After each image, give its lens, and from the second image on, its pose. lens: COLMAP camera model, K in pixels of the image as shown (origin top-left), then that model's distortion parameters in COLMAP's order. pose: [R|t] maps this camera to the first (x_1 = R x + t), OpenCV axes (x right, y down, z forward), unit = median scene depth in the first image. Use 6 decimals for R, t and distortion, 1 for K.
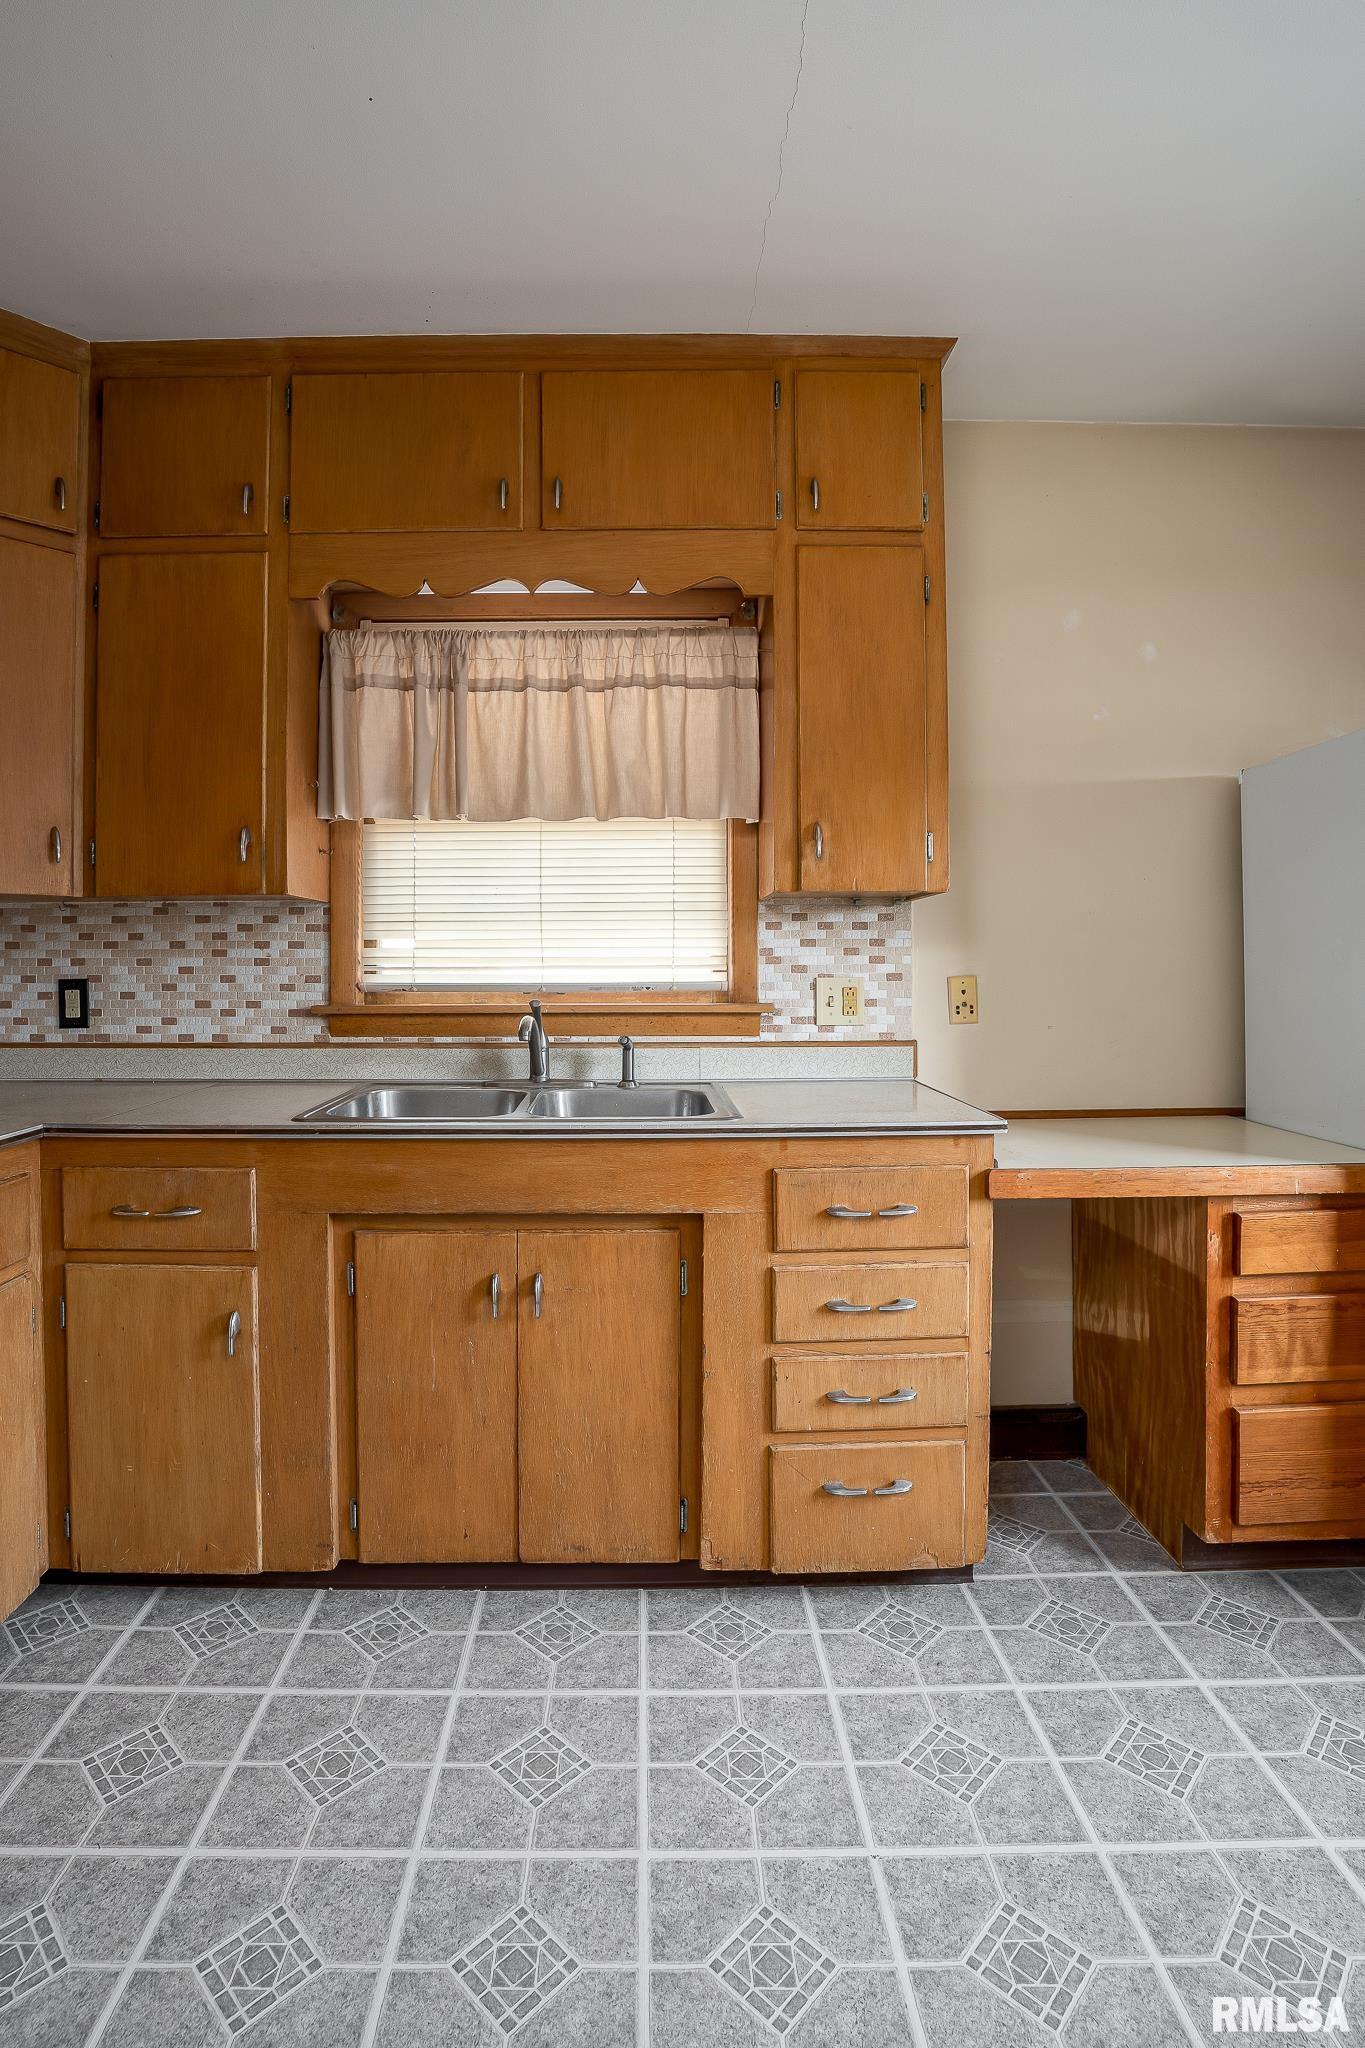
lens RADIAL K [[1033.3, 0, 642.3], [0, 1033.3, 965.9], [0, 0, 1]] dist [-0.071634, 0.027351]
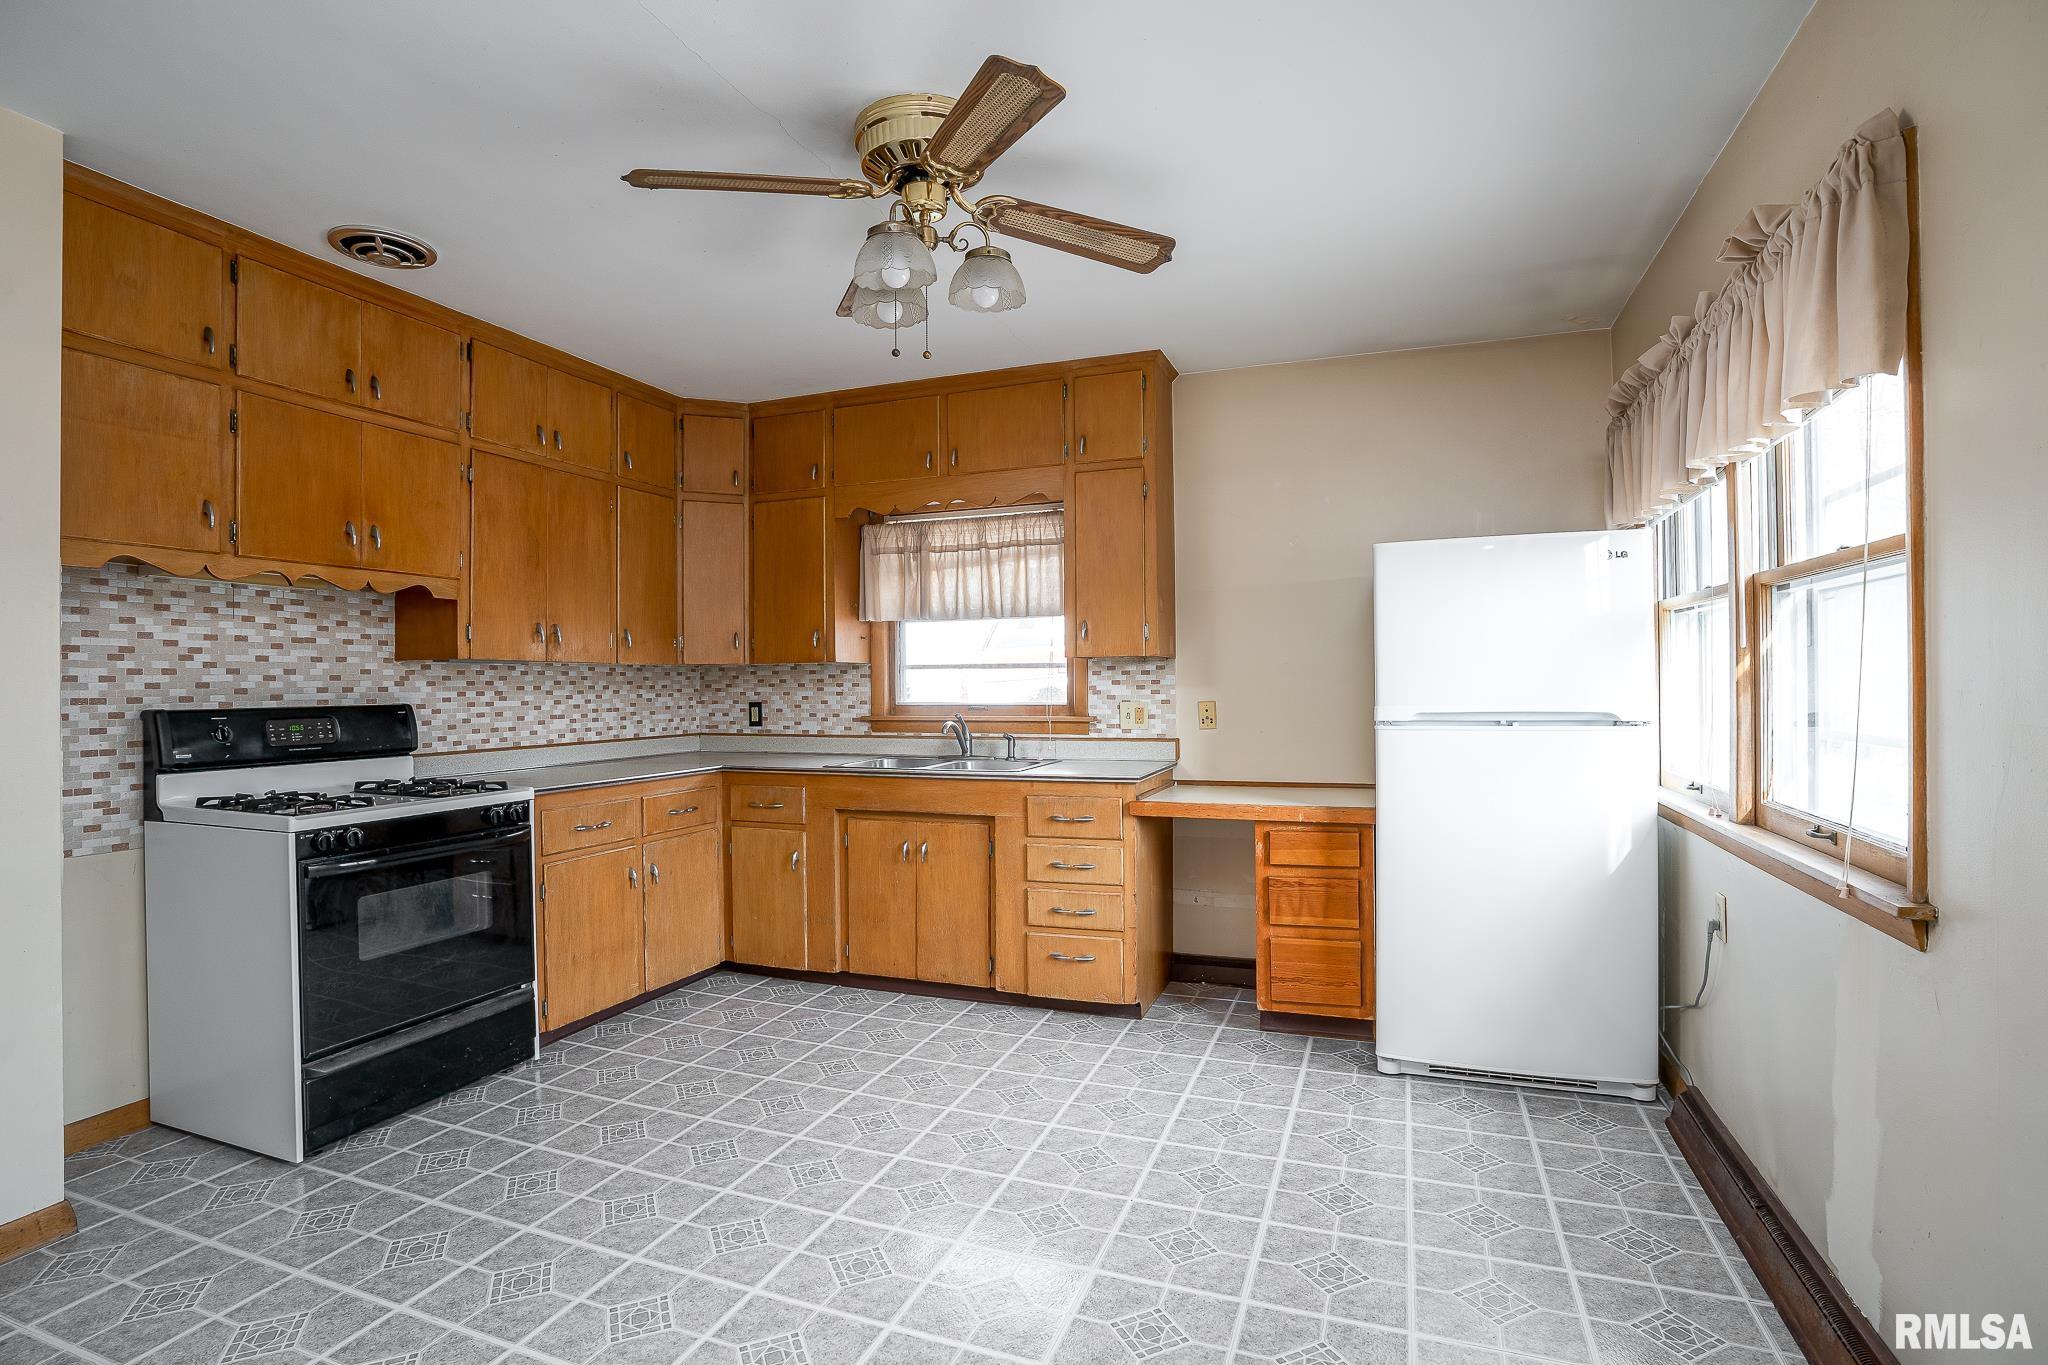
lens RADIAL K [[993.5, 0, 1072.2], [0, 993.5, 684.2], [0, 0, 1]] dist [-0.031550, 0.000405]
pose [[0.949855, -0.003041, -0.312675, 0.750934], [0.003430, 0.999994, 0.000692, -0.025099], [0.312671, -0.001730, 0.949860, -0.775709]]
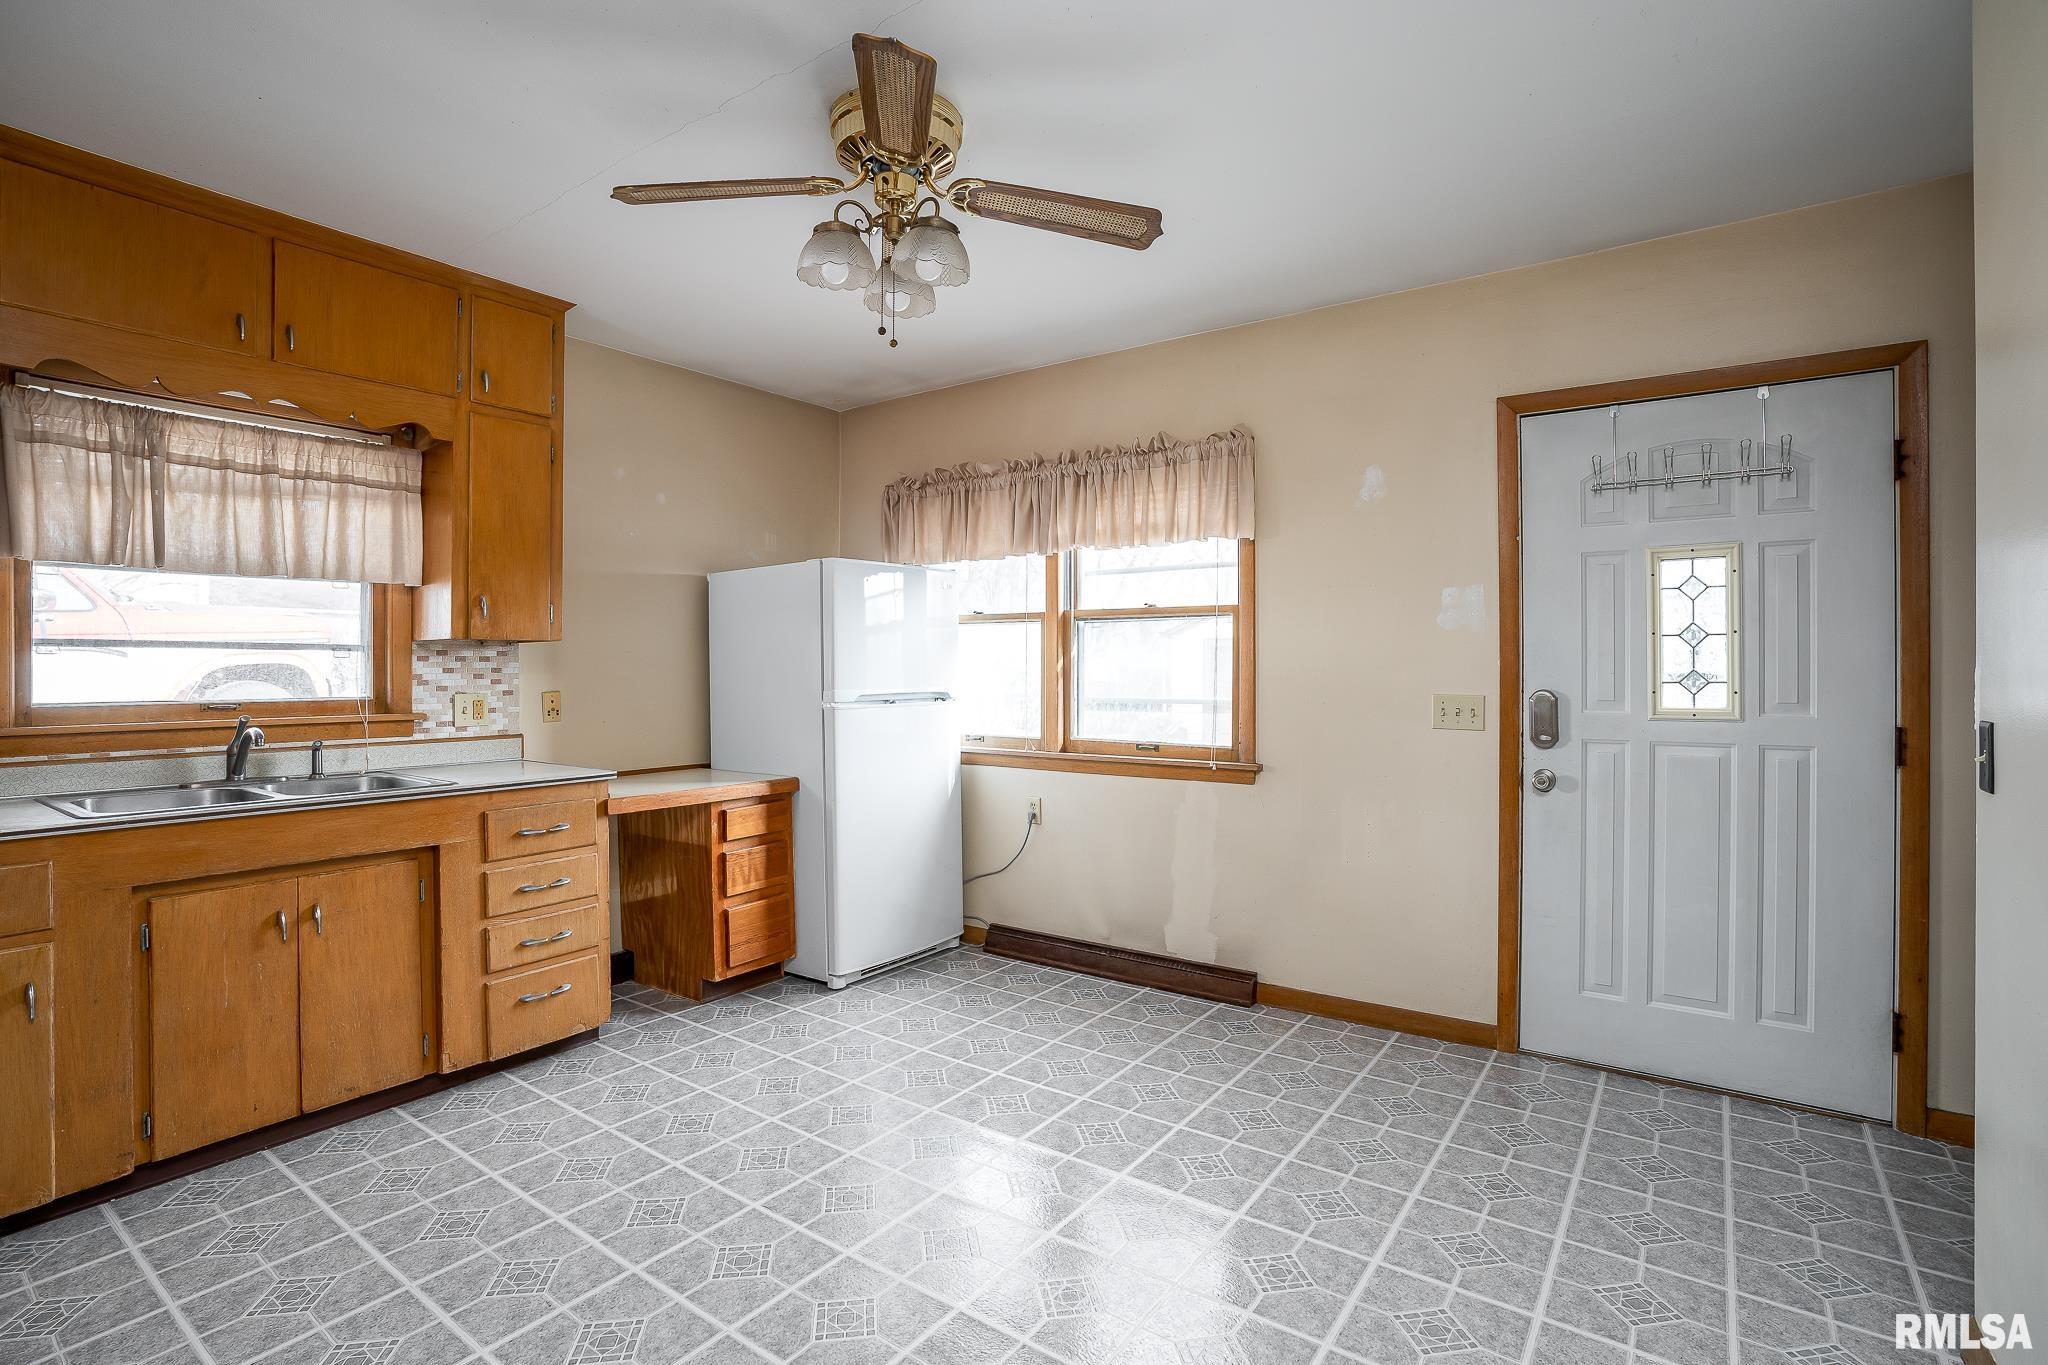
lens RADIAL K [[955.8, 0, 996.3], [0, 955.8, 674.9], [0, 0, 1]] dist [-0.001158, 0.000399]
pose [[0.606546, -0.002642, 0.795044, -0.531674], [0.003732, 0.999993, 0.000476, -0.016718], [-0.795040, 0.002679, 0.606551, -0.518151]]
